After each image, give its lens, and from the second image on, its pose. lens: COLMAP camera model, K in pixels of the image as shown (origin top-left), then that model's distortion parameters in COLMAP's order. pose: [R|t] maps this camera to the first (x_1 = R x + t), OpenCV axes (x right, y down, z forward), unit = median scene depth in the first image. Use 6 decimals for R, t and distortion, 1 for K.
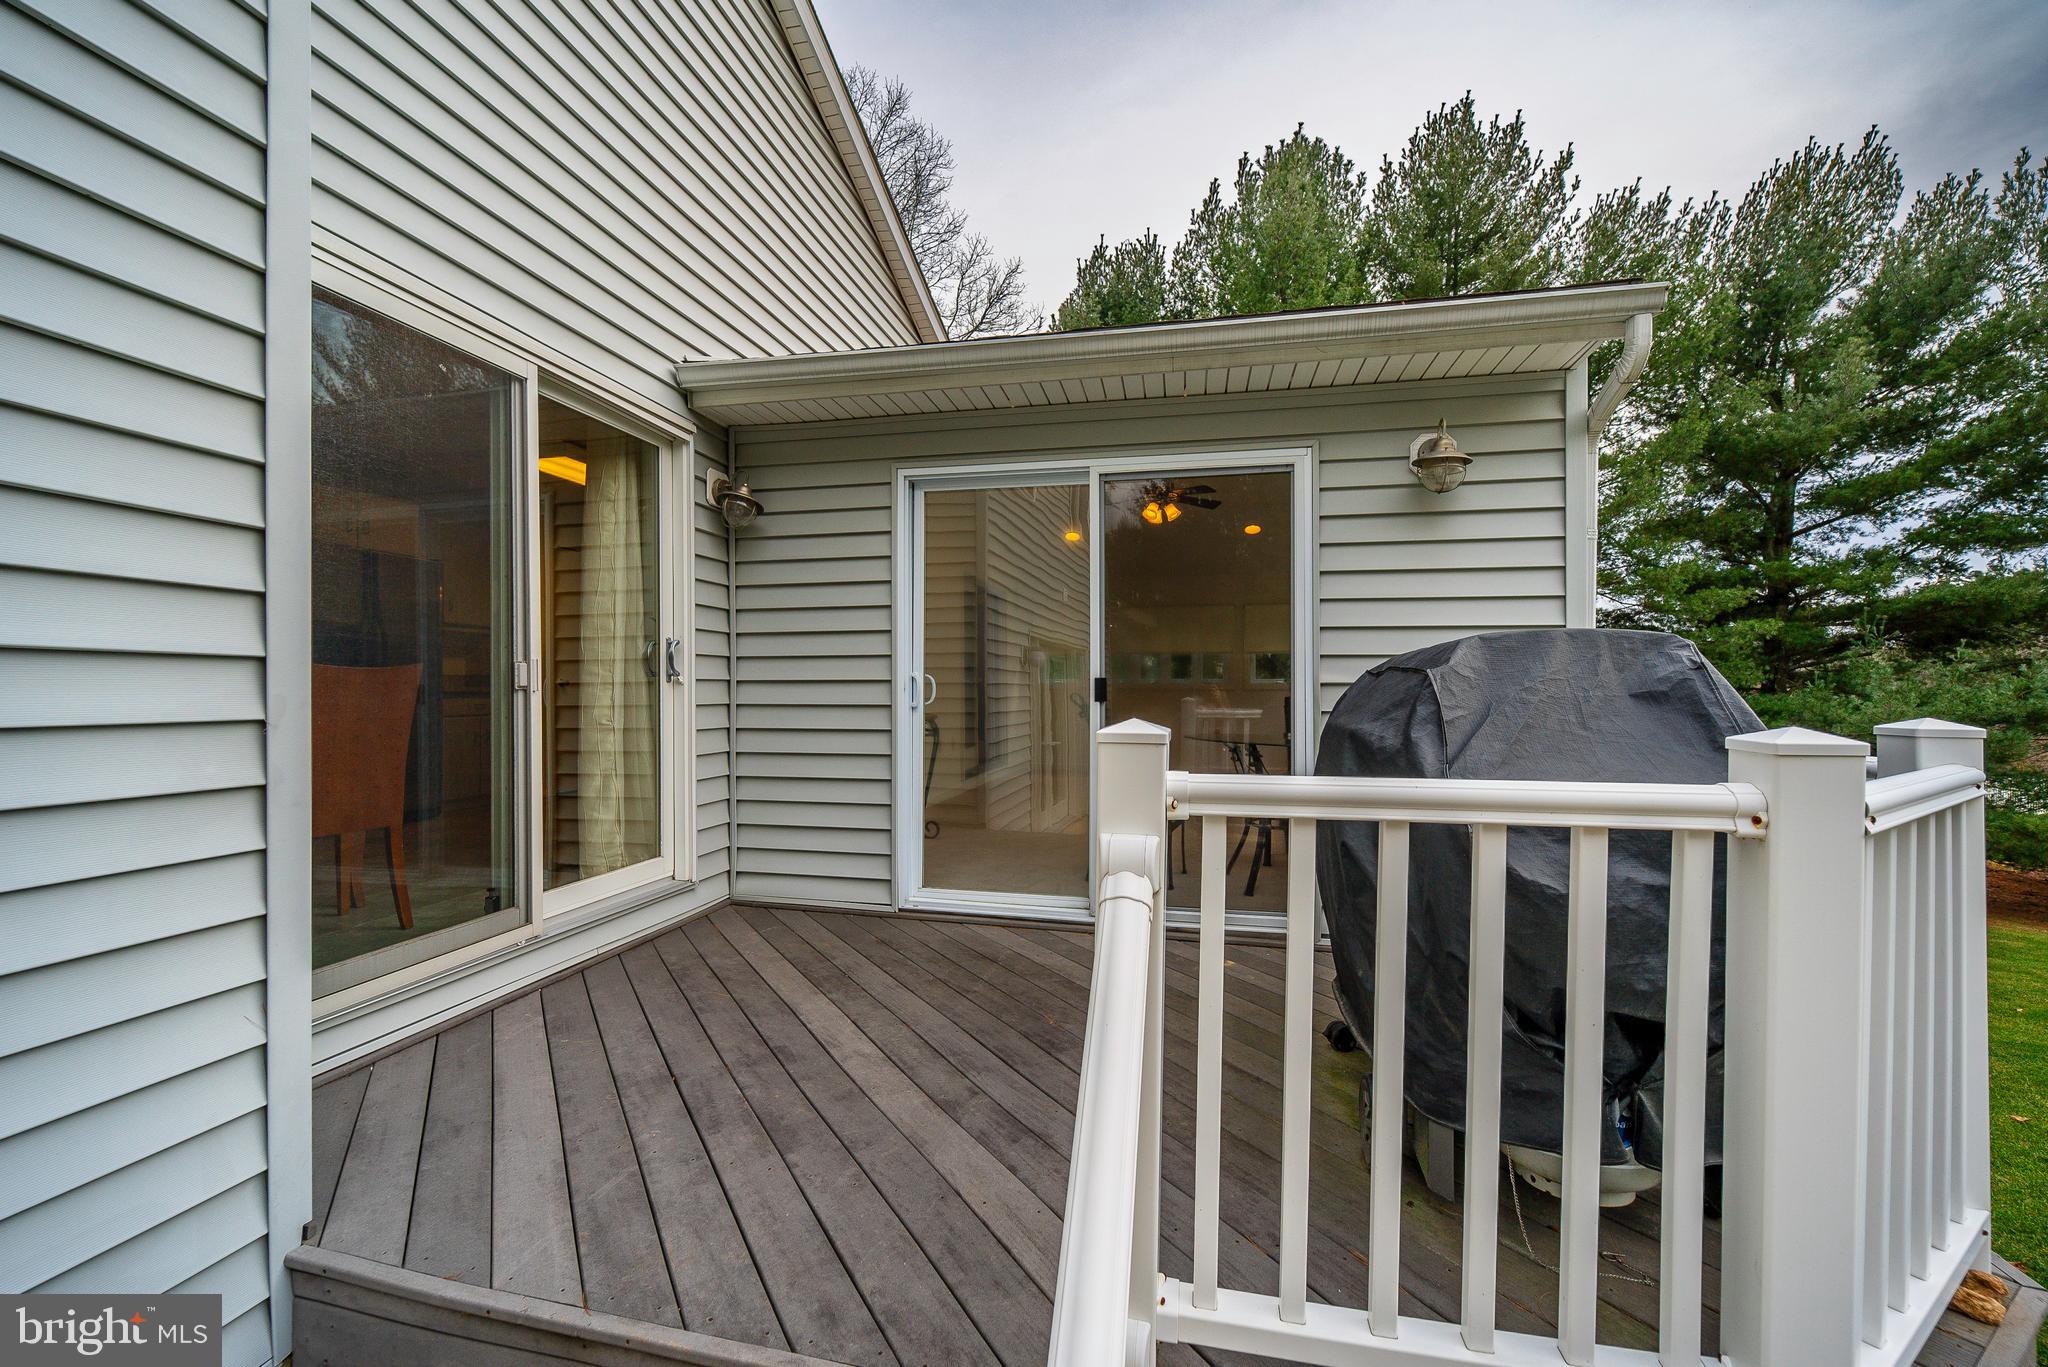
lens RADIAL K [[833.1, 0, 1032.7], [0, 833.1, 686.3], [0, 0, 1]] dist [0.015715, -0.013567]
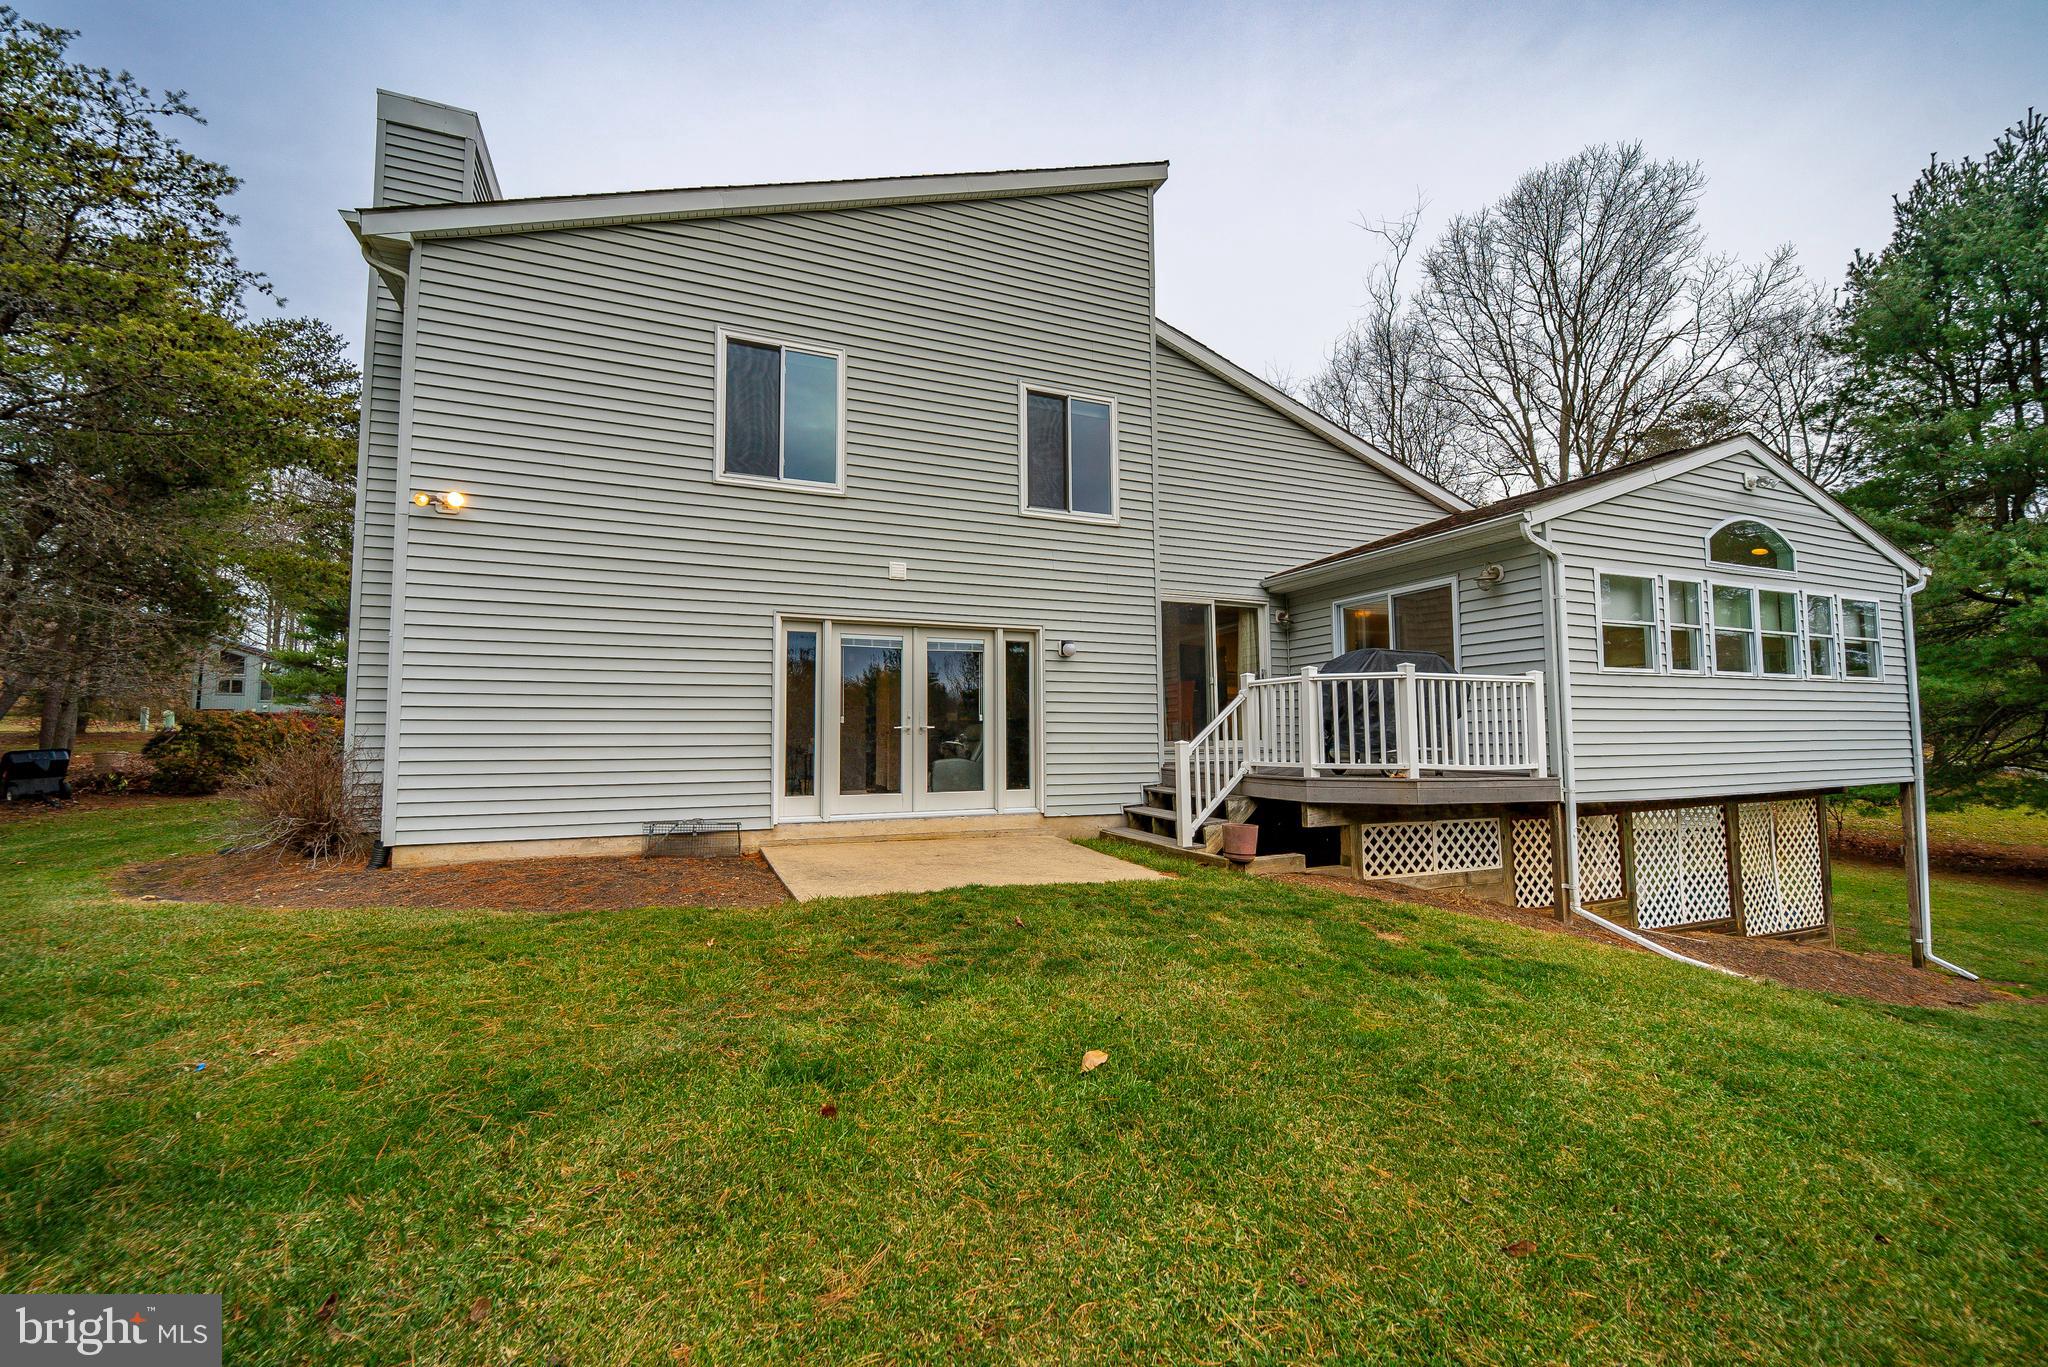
lens RADIAL K [[833.1, 0, 1032.7], [0, 833.1, 686.3], [0, 0, 1]] dist [0.015715, -0.013567]
pose [[0.571929, -0.058944, -0.818183, 1.566765], [0.009378, 0.997820, -0.065330, 0.194097], [0.820250, 0.029691, 0.571234, -1.422655]]
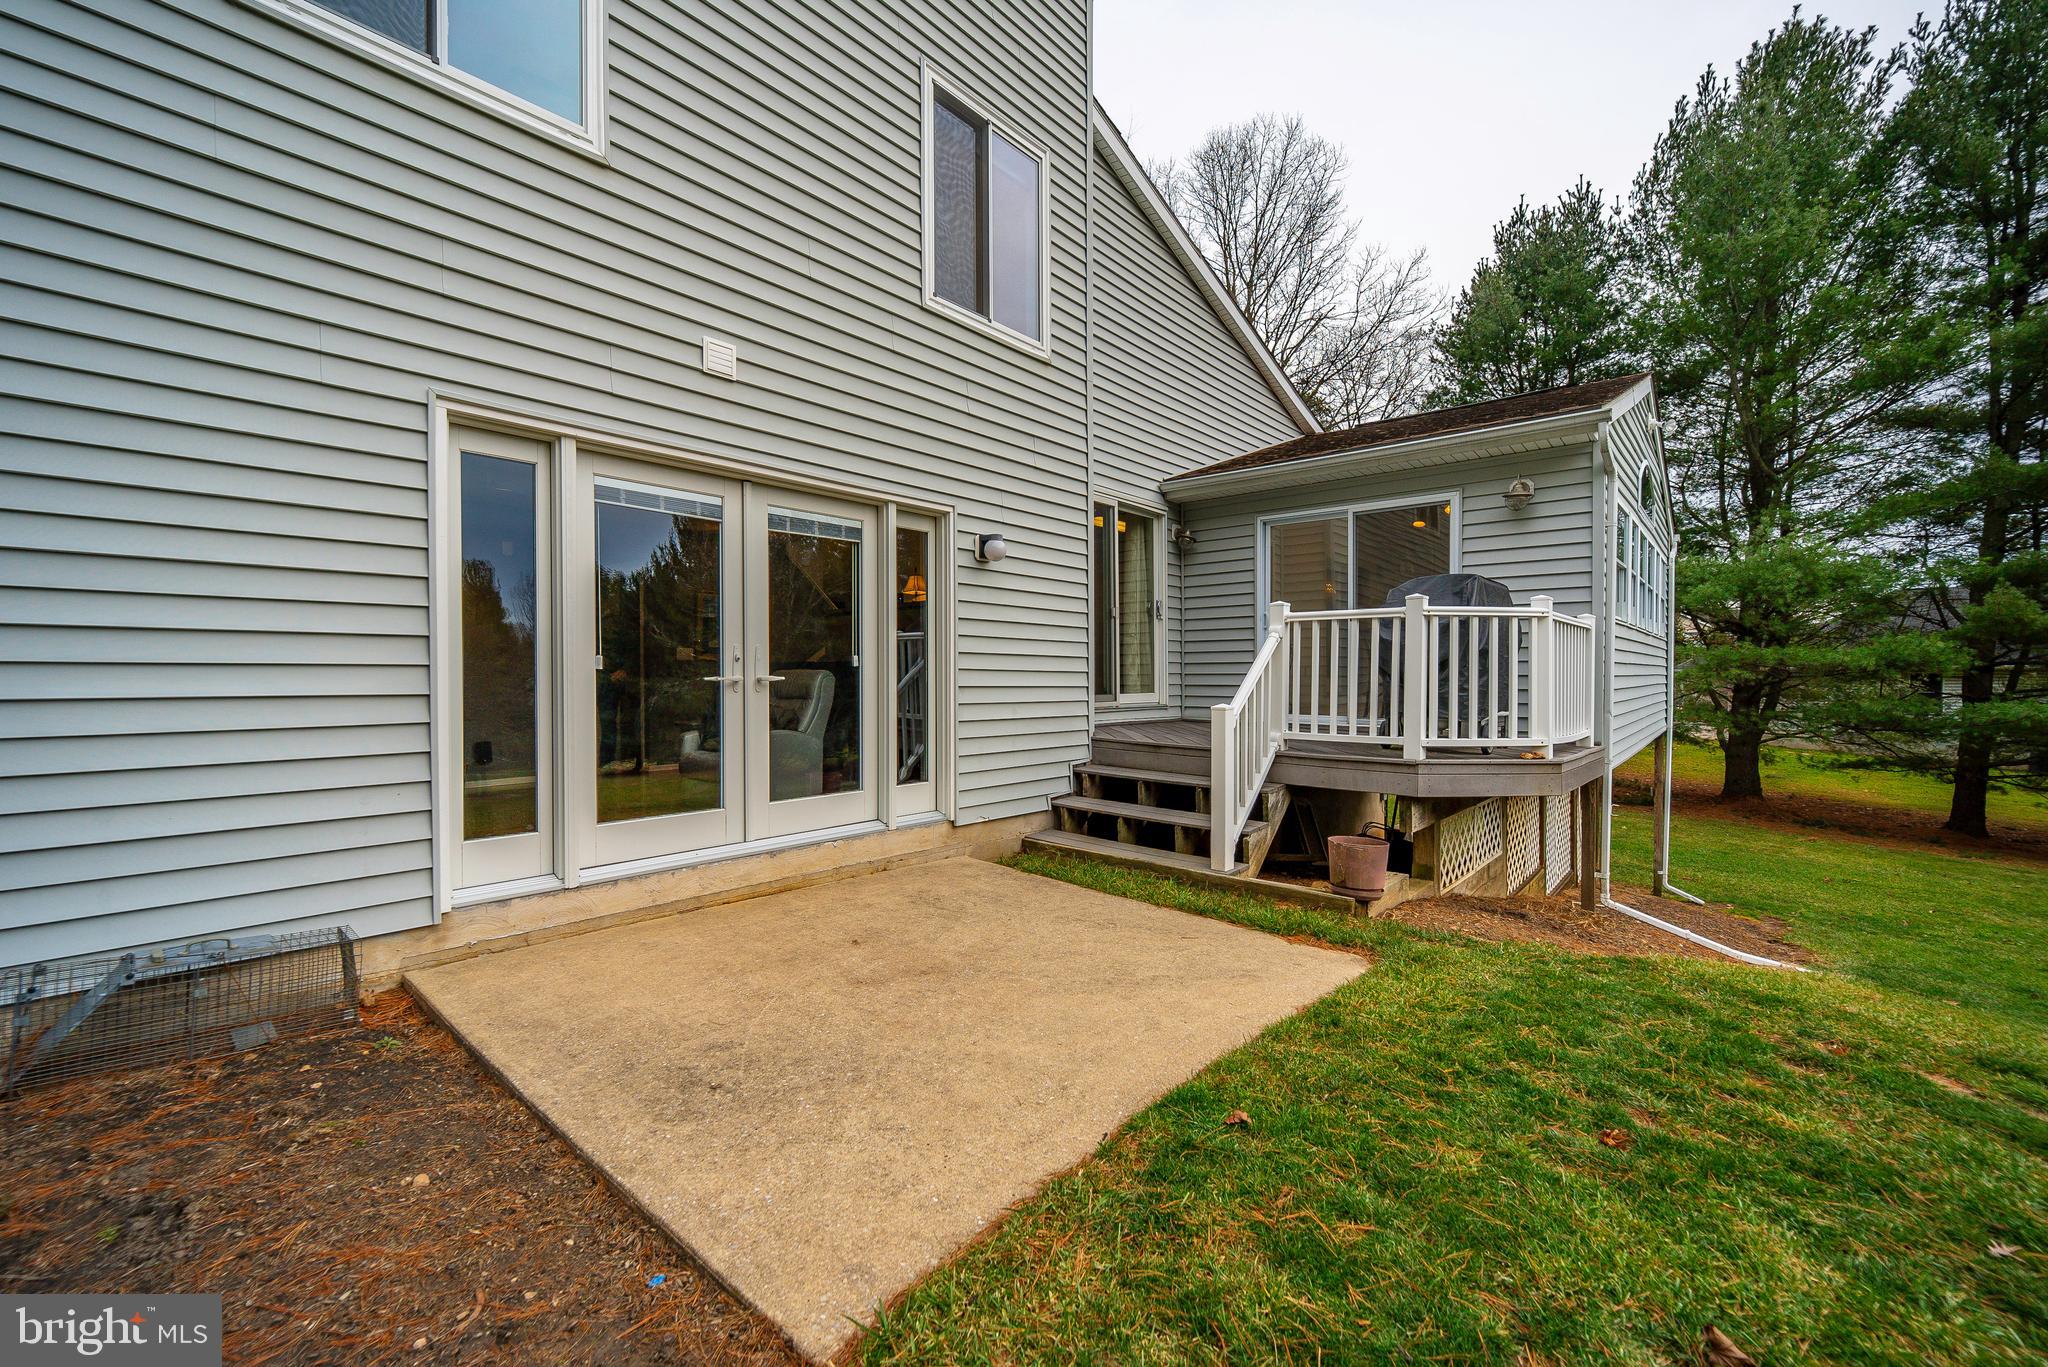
lens RADIAL K [[833.1, 0, 1032.7], [0, 833.1, 686.3], [0, 0, 1]] dist [0.015715, -0.013567]
pose [[0.875462, 0.005173, -0.483259, 0.385862], [0.002399, 0.999884, 0.015048, 0.145976], [0.483281, -0.014333, 0.875348, -1.206542]]
